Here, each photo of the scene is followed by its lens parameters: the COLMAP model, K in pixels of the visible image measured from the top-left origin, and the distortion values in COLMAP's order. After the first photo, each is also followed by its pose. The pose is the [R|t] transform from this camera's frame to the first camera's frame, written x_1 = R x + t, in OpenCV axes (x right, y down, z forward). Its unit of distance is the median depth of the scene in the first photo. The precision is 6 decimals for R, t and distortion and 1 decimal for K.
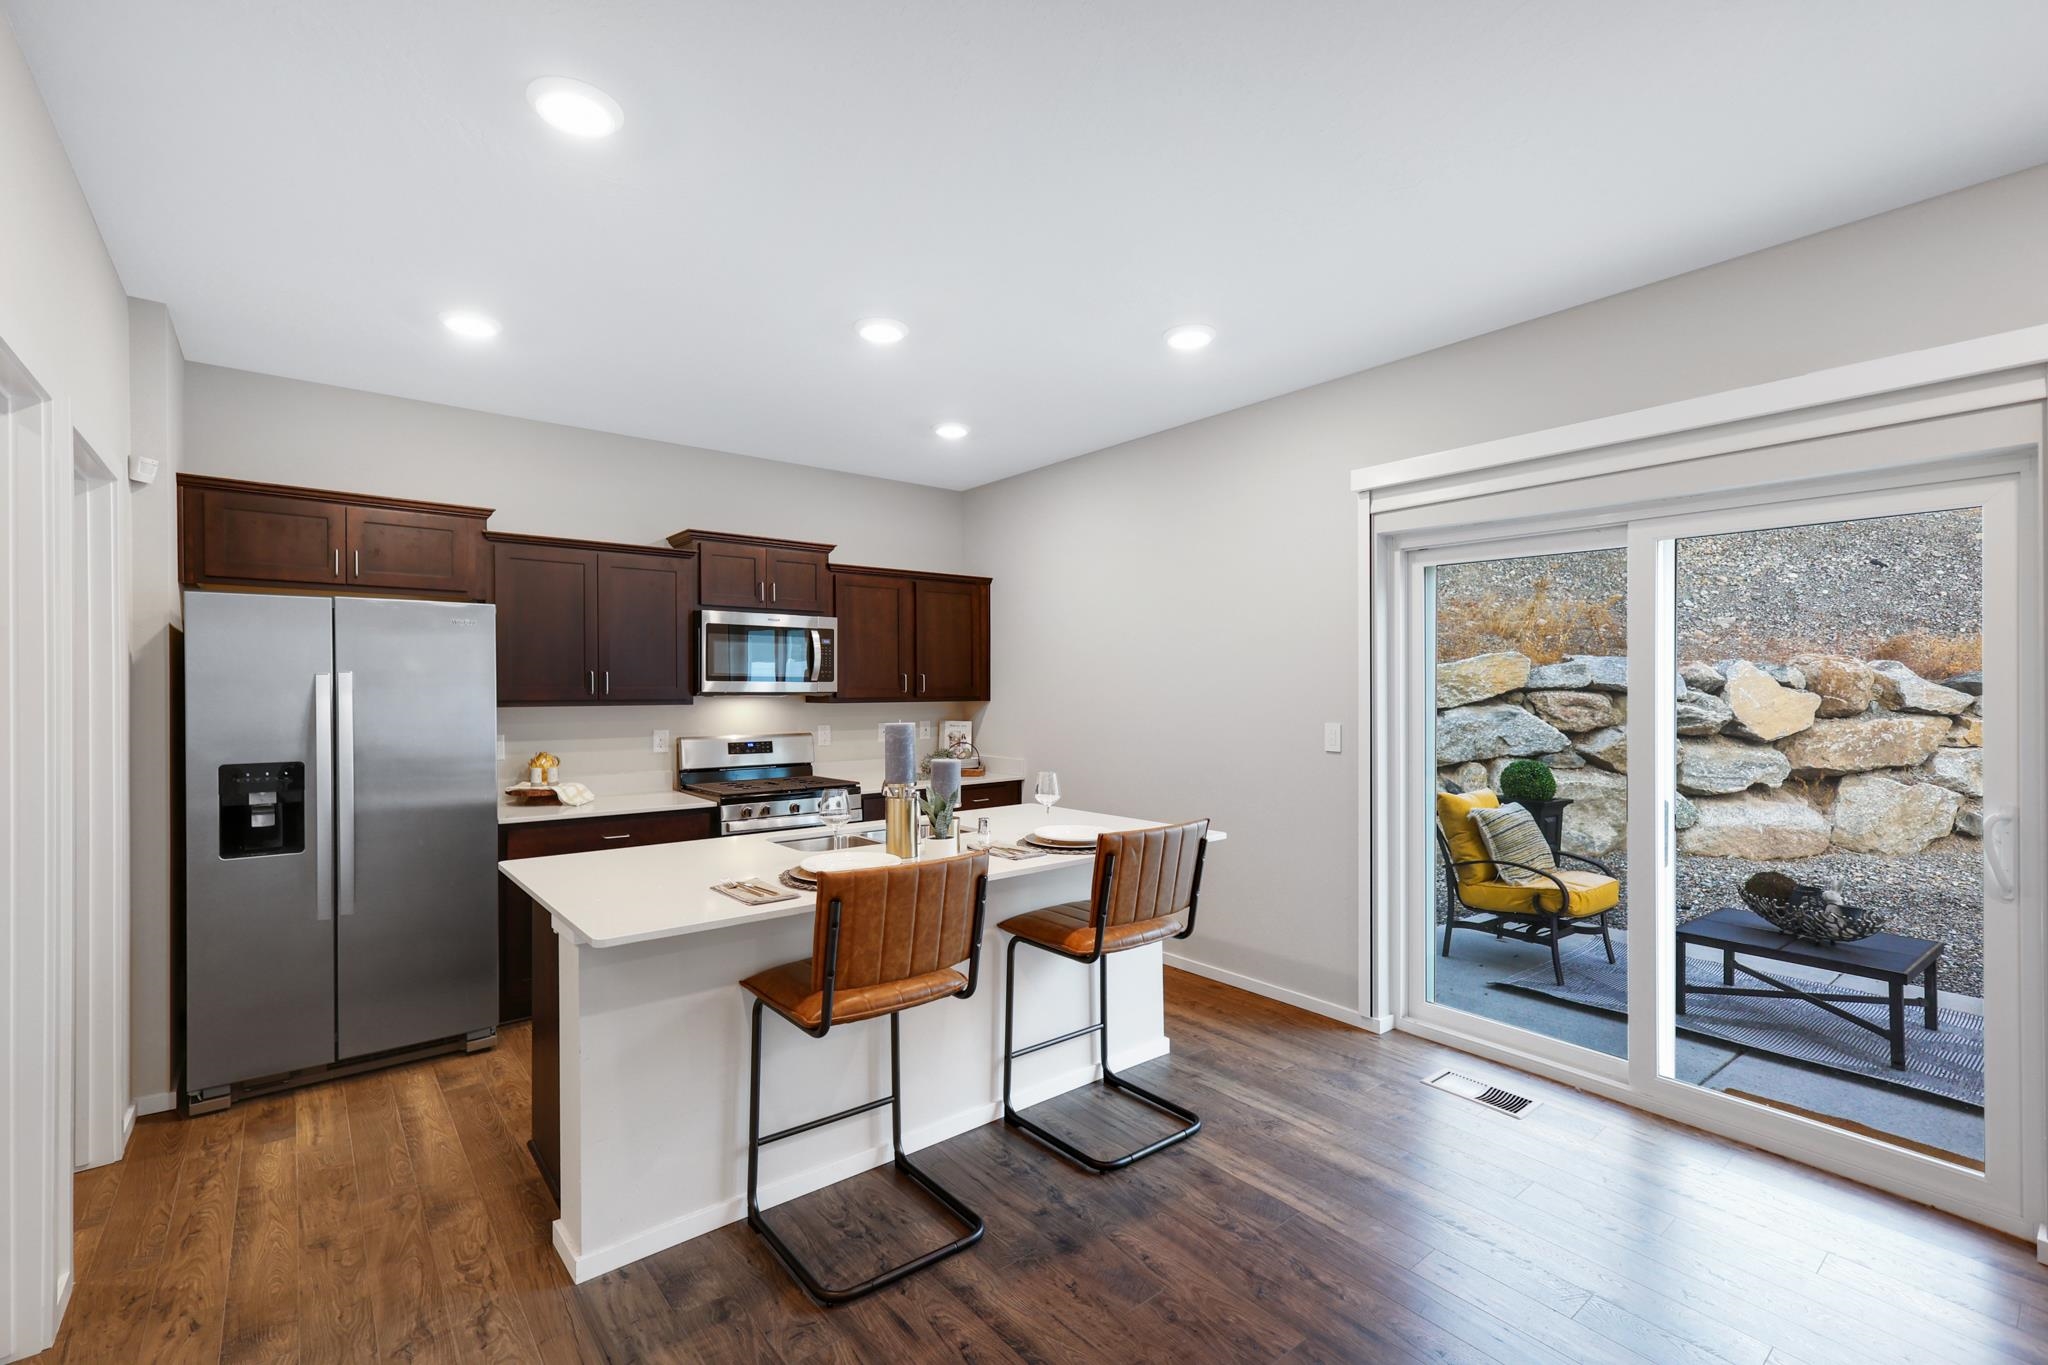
lens RADIAL K [[897.5, 0, 1013.9], [0, 897.5, 678.5], [0, 0, 1]] dist [0.011717, 0.000361]
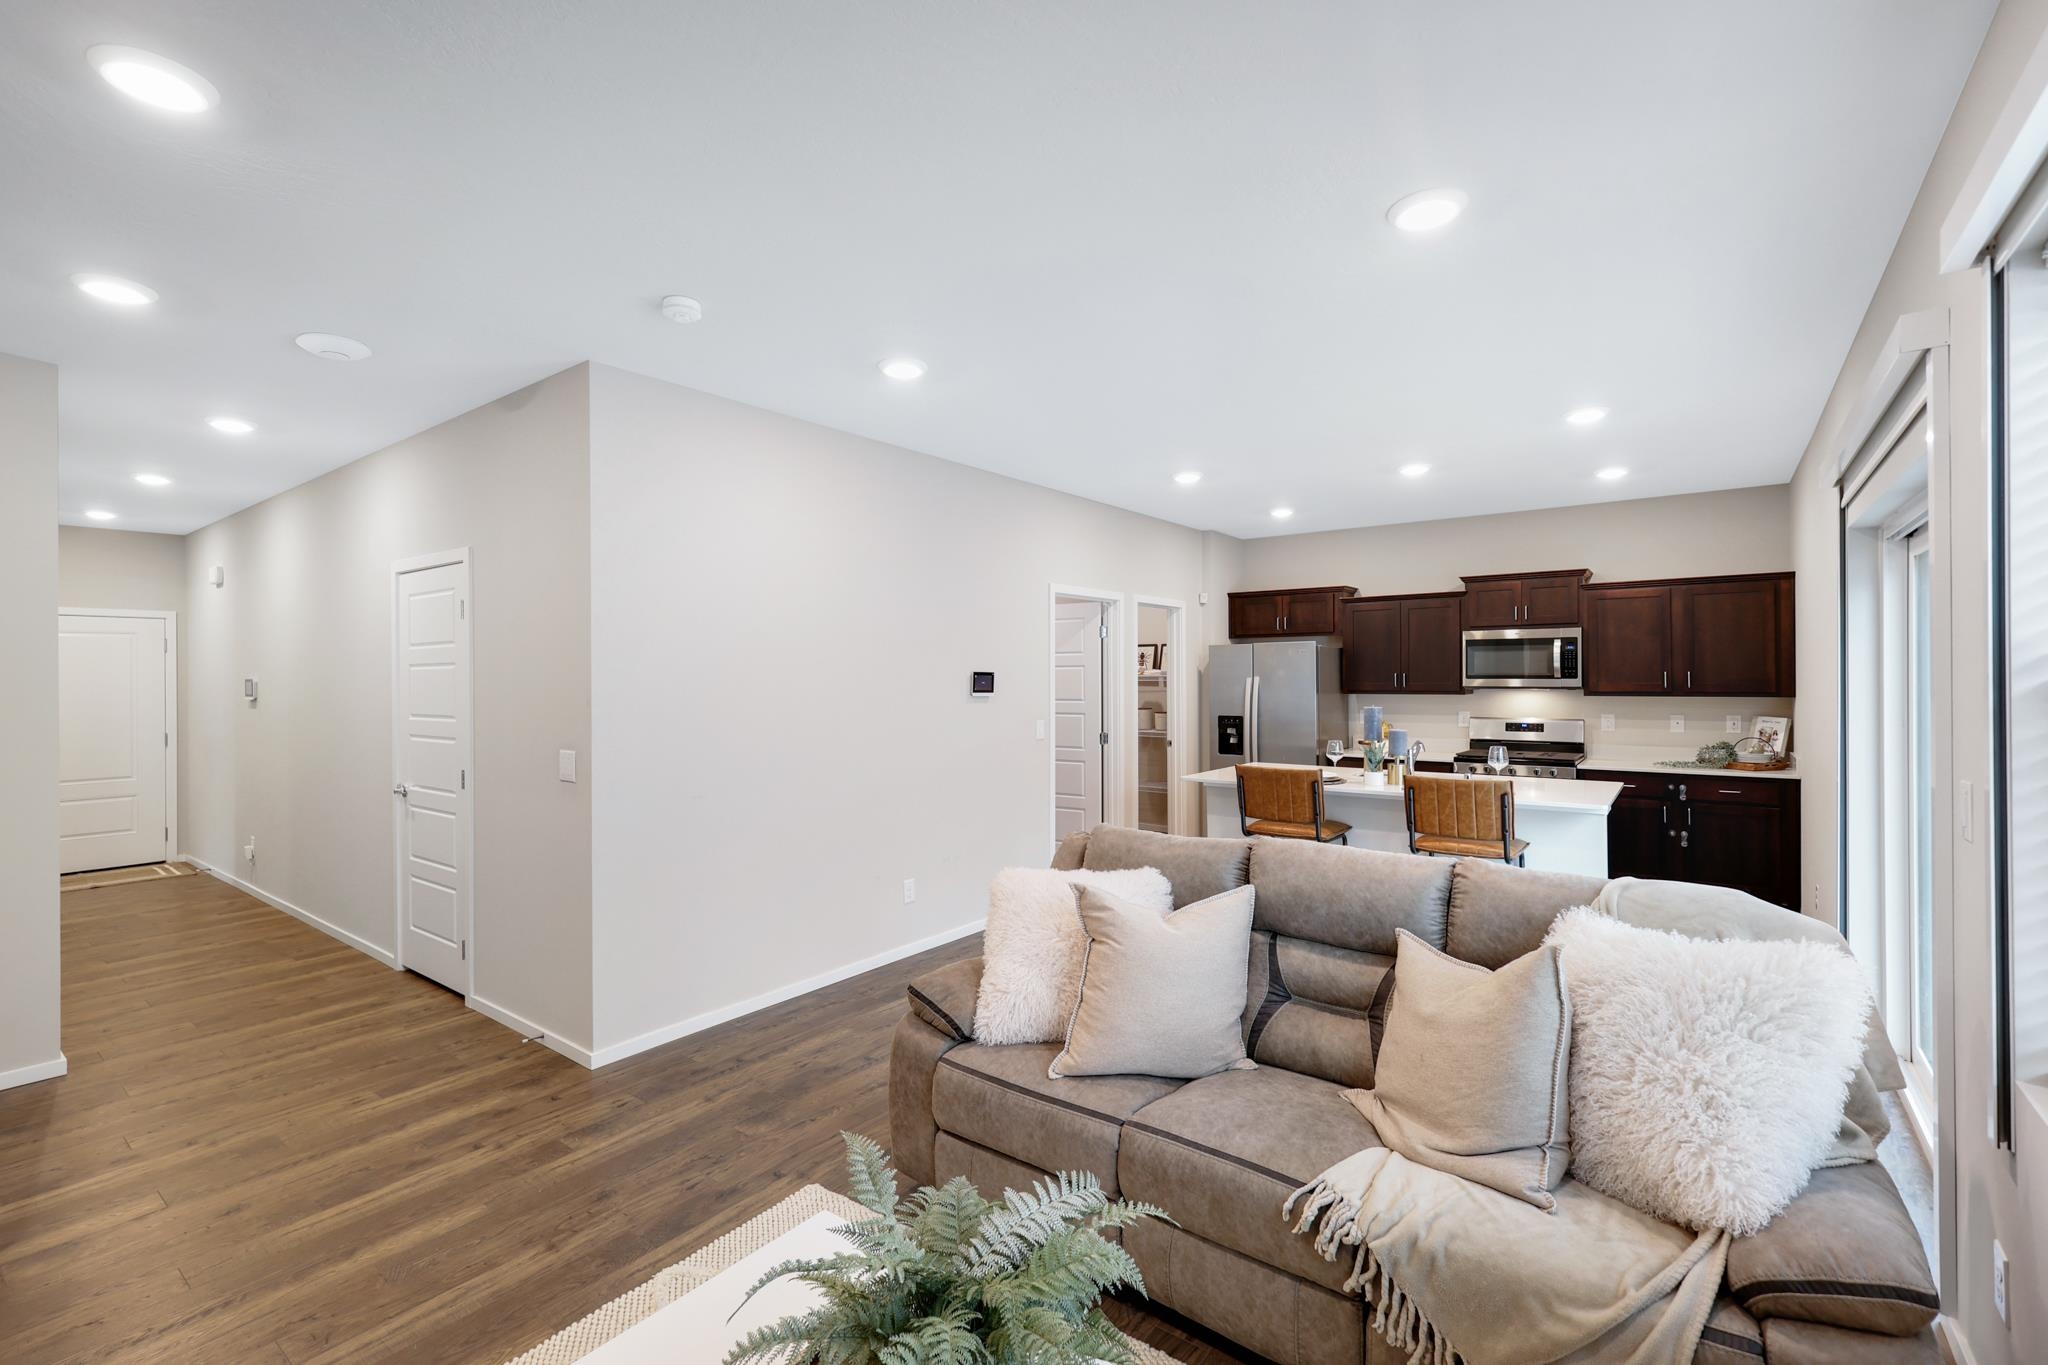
lens RADIAL K [[881.2, 0, 1035.4], [0, 881.2, 683.4], [0, 0, 1]] dist [-0.000625, -0.000225]
pose [[0.262254, 0.008596, -0.964961, 1.115184], [0.015082, 0.999802, 0.013005, -0.025205], [0.964881, -0.017965, 0.262072, -0.081028]]
